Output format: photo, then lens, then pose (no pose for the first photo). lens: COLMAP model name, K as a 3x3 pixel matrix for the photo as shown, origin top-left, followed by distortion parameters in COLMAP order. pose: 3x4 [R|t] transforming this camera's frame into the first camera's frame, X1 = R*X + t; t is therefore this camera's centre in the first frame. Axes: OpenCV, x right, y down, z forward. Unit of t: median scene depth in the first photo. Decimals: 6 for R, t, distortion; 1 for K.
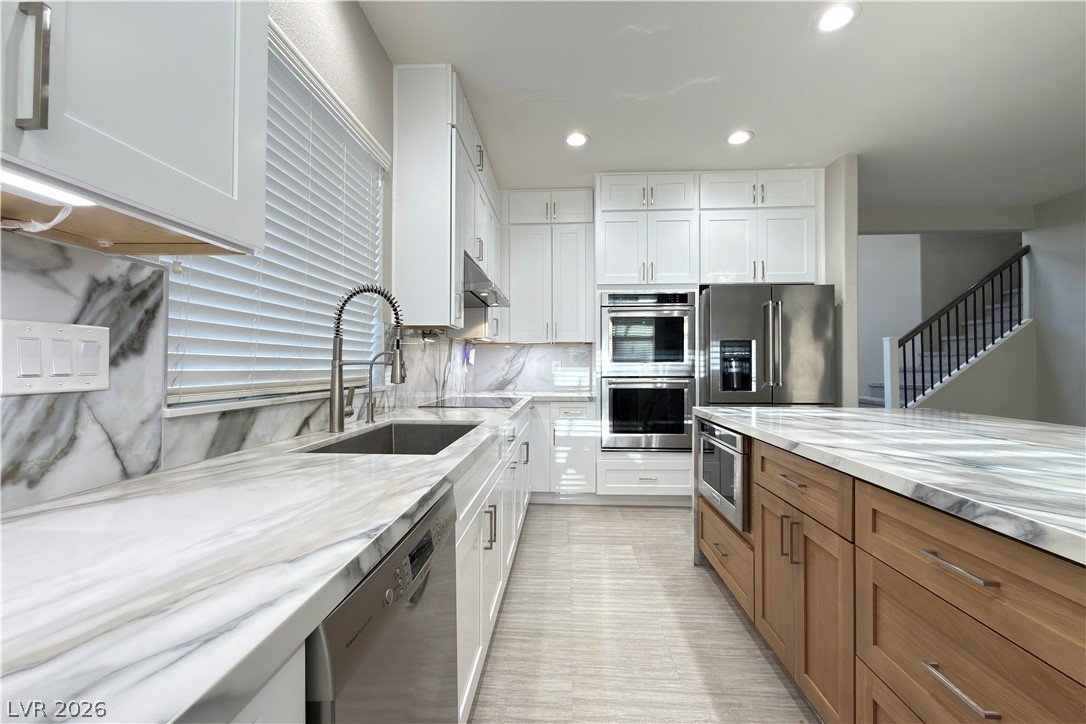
lens RADIAL K [[433.6, 0, 544.9], [0, 433.6, 363.5], [0, 0, 1]] dist [0.002402, -0.000095]
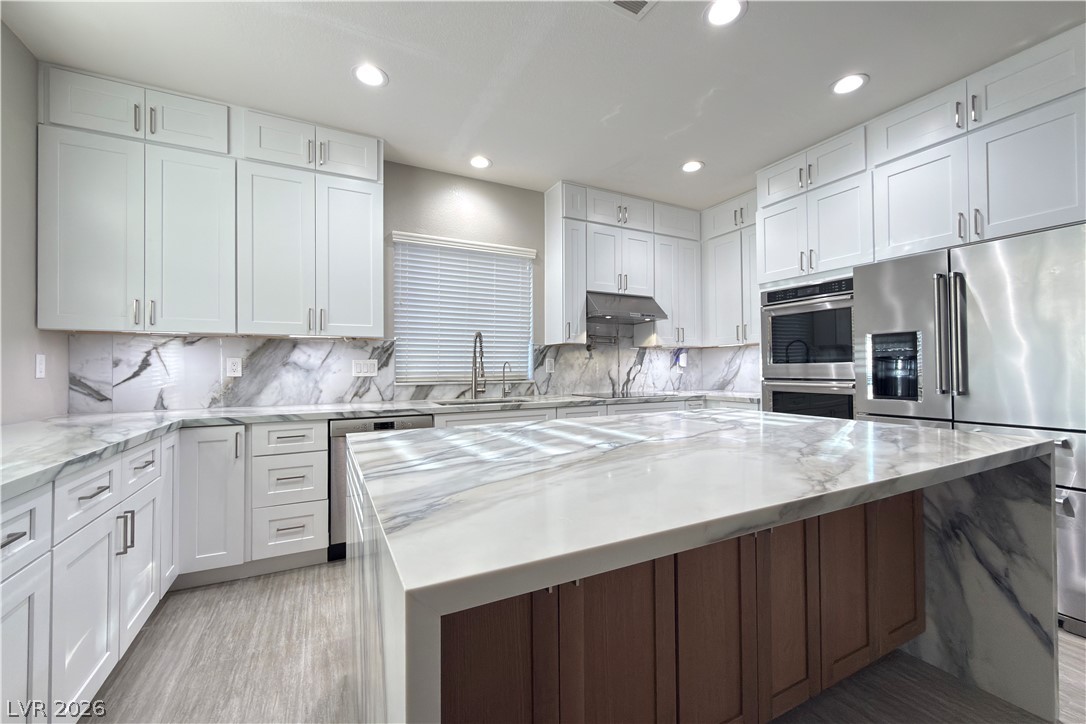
lens RADIAL K [[433.6, 0, 541.5], [0, 433.6, 361.7], [0, 0, 1]] dist [0.002402, -0.000095]
pose [[0.499401, -0.014829, -0.866244, 1.122172], [0.010609, 0.999883, -0.011001, -0.003405], [0.866306, -0.003696, 0.499500, 0.135054]]
